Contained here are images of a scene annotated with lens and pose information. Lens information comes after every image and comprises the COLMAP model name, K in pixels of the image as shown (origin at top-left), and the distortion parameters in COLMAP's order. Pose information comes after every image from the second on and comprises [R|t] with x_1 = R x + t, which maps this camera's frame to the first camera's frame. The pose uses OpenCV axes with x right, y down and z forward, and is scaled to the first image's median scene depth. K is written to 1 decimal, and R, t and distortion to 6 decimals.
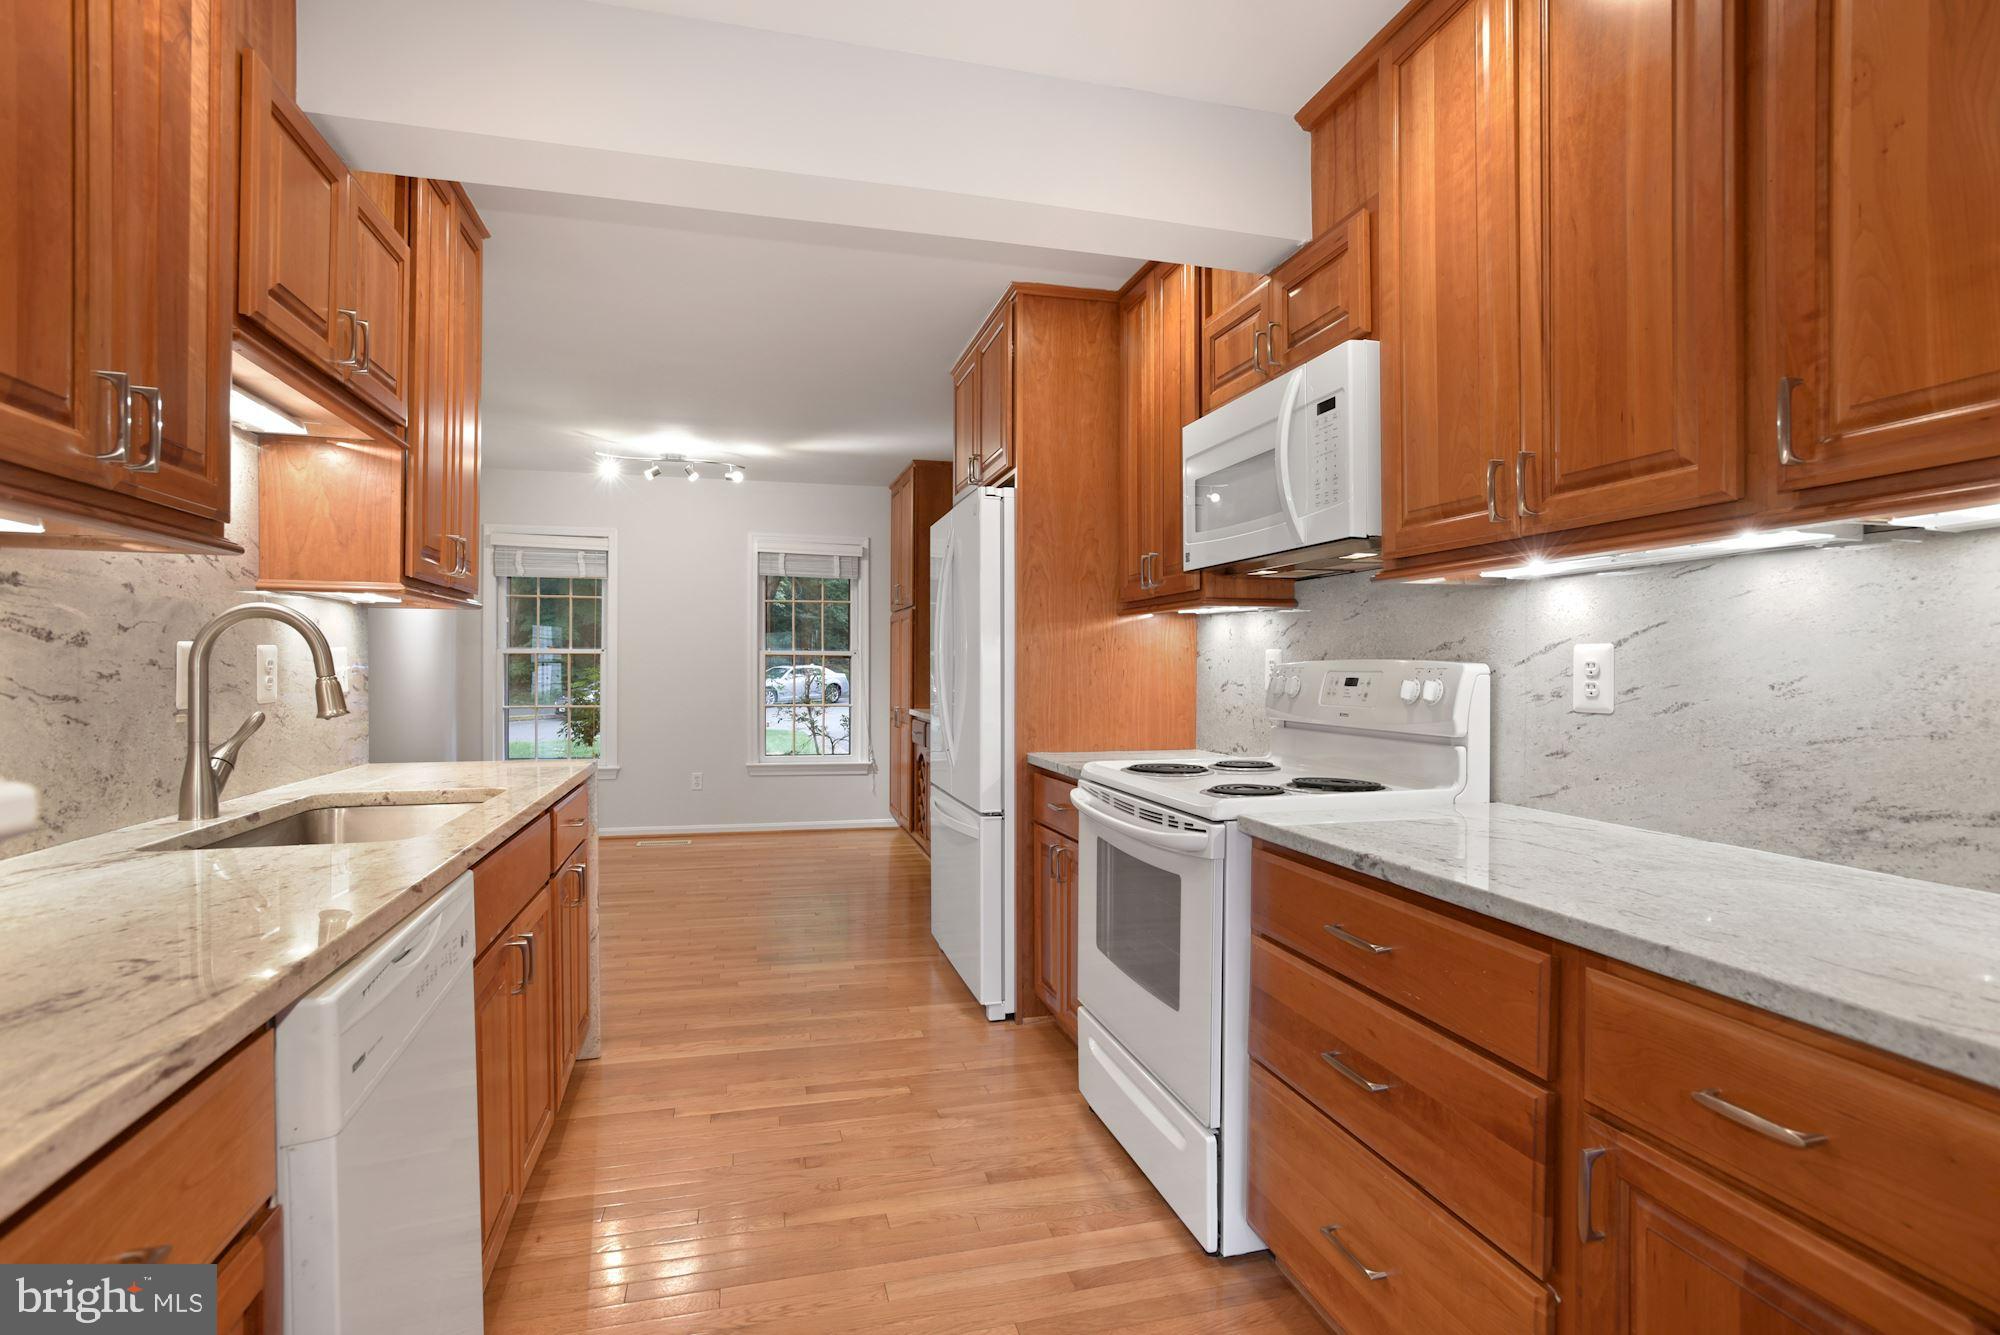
lens RADIAL K [[946.4, 0, 1000.7], [0, 946.4, 675.5], [0, 0, 1]] dist [-0.006580, 0.000548]
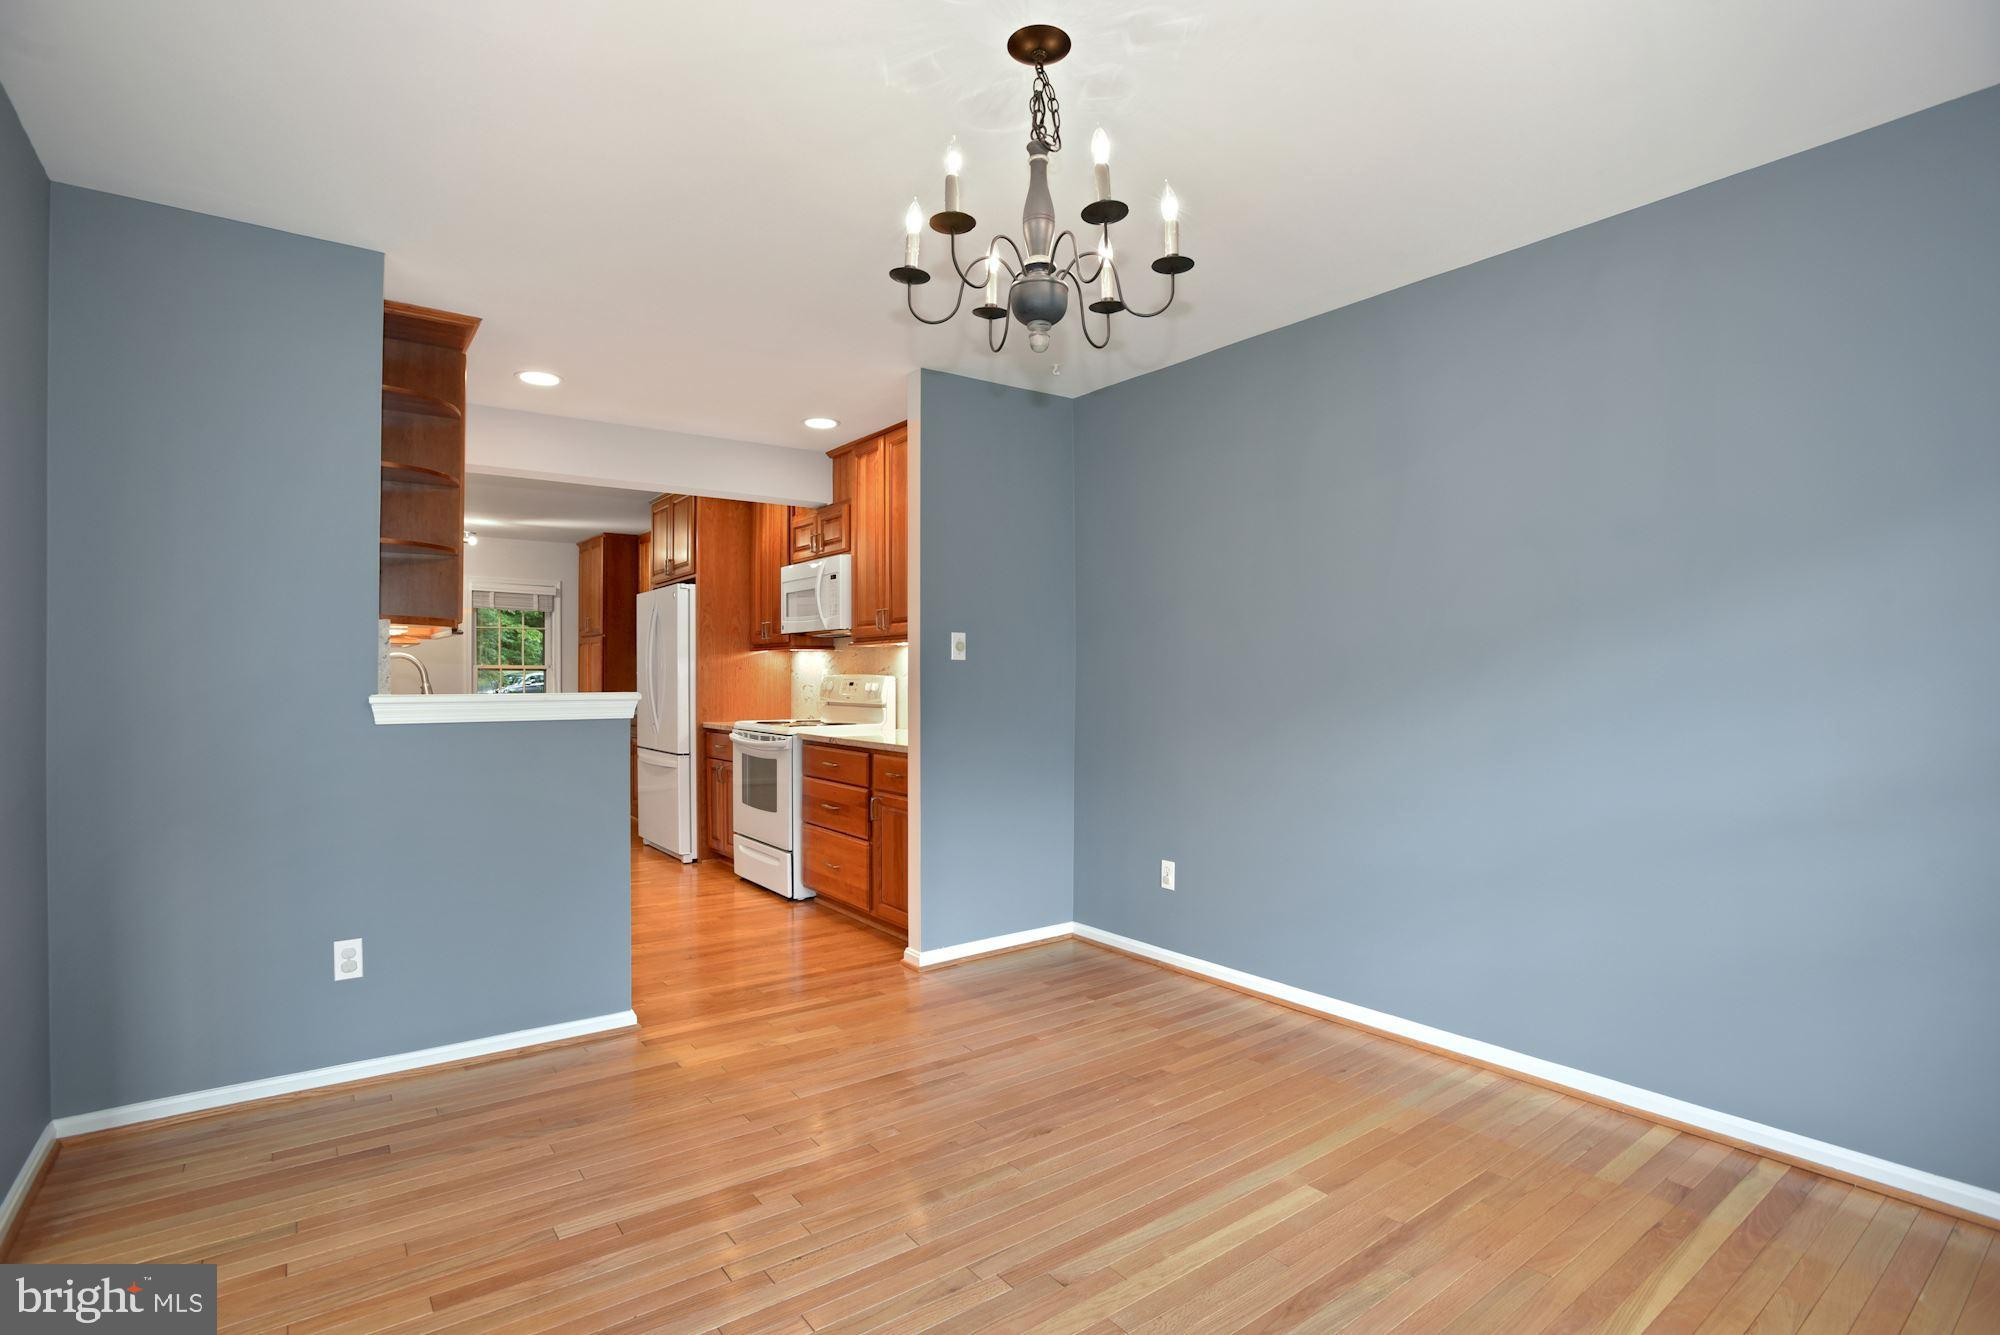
lens RADIAL K [[946.4, 0, 1000.7], [0, 946.4, 675.5], [0, 0, 1]] dist [-0.006580, 0.000548]
pose [[0.926144, -0.002684, 0.377161, -0.172696], [0.004946, 0.999975, -0.005030, -0.000448], [-0.377138, 0.006524, 0.926134, -1.293519]]
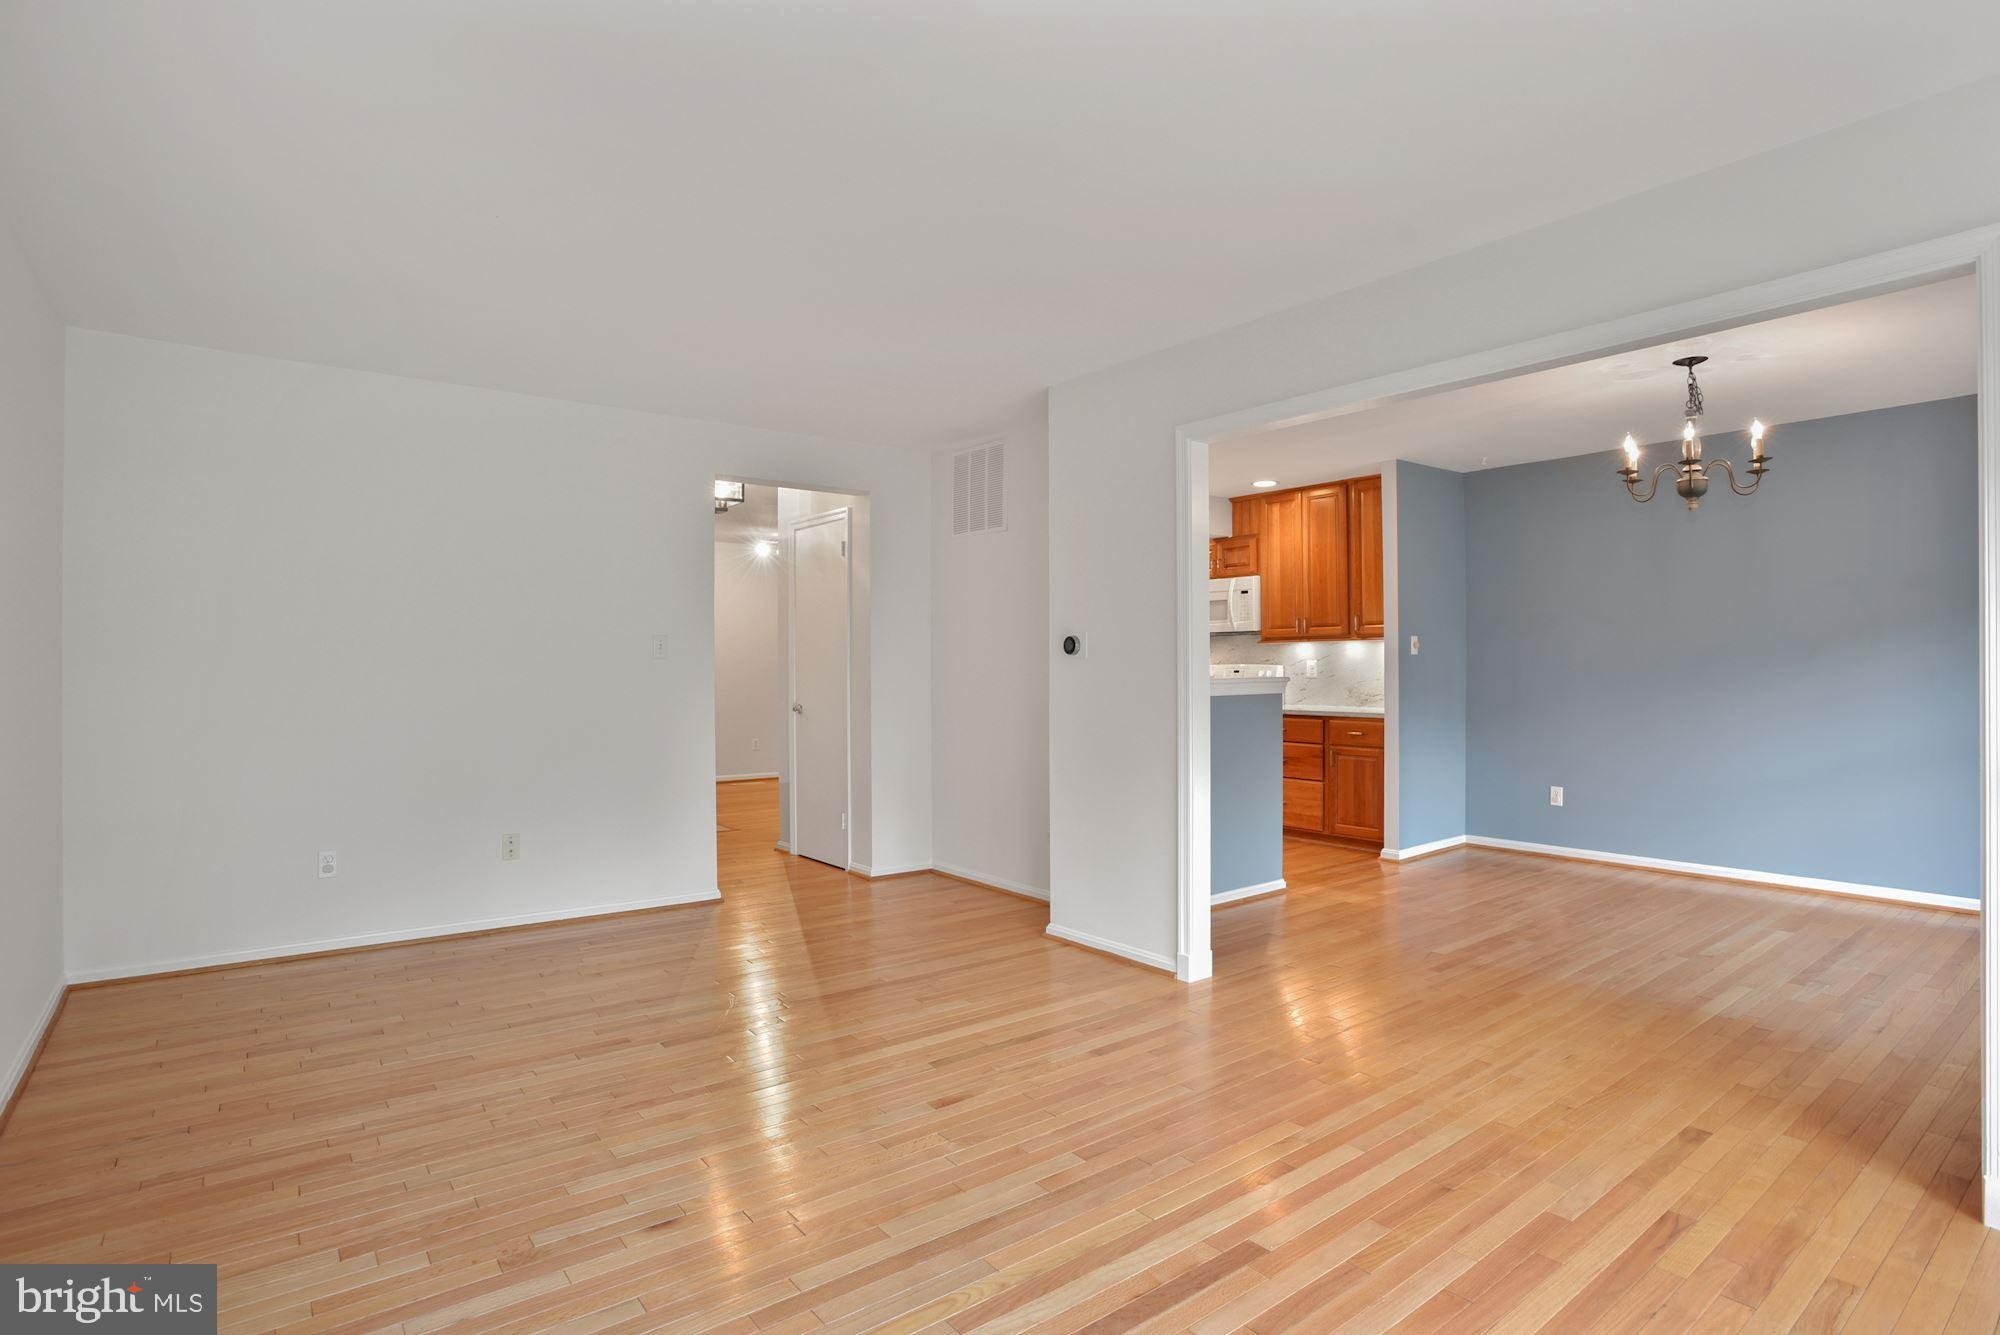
lens RADIAL K [[986.3, 0, 1054.0], [0, 986.3, 667.2], [0, 0, 1]] dist [-0.020041, 0.000197]
pose [[0.895171, -0.008606, 0.445639, -1.566384], [0.009430, 0.999955, 0.000369, -0.013417], [-0.445622, 0.003872, 0.895213, -1.592885]]
